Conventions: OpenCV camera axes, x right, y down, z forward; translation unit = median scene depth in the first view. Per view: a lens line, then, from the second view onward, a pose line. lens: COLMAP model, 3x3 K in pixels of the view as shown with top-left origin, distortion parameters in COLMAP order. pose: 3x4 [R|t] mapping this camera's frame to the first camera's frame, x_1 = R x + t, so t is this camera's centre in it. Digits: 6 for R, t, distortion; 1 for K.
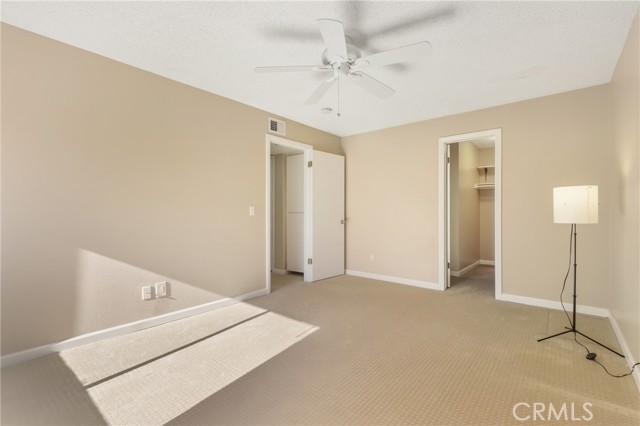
lens RADIAL K [[289.8, 0, 320.0], [0, 289.8, 213.0], [0, 0, 1]] dist [-0.000452, -0.000144]
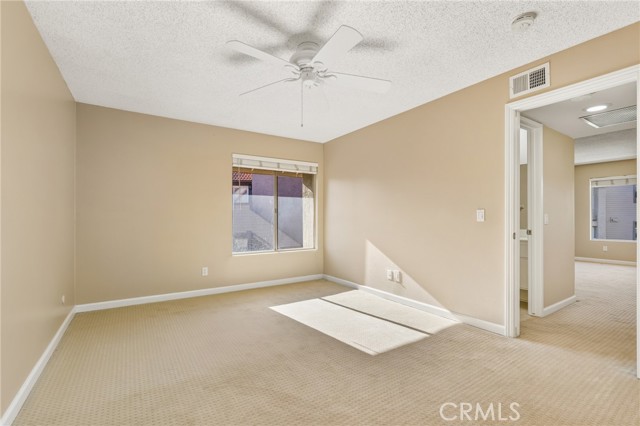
lens RADIAL K [[289.8, 0, 320.0], [0, 289.8, 213.0], [0, 0, 1]] dist [-0.000452, -0.000144]
pose [[-0.290463, -0.006373, -0.956865, 0.810260], [0.008320, 0.999923, -0.009185, -0.014312], [0.956850, -0.010629, -0.290388, 1.034416]]
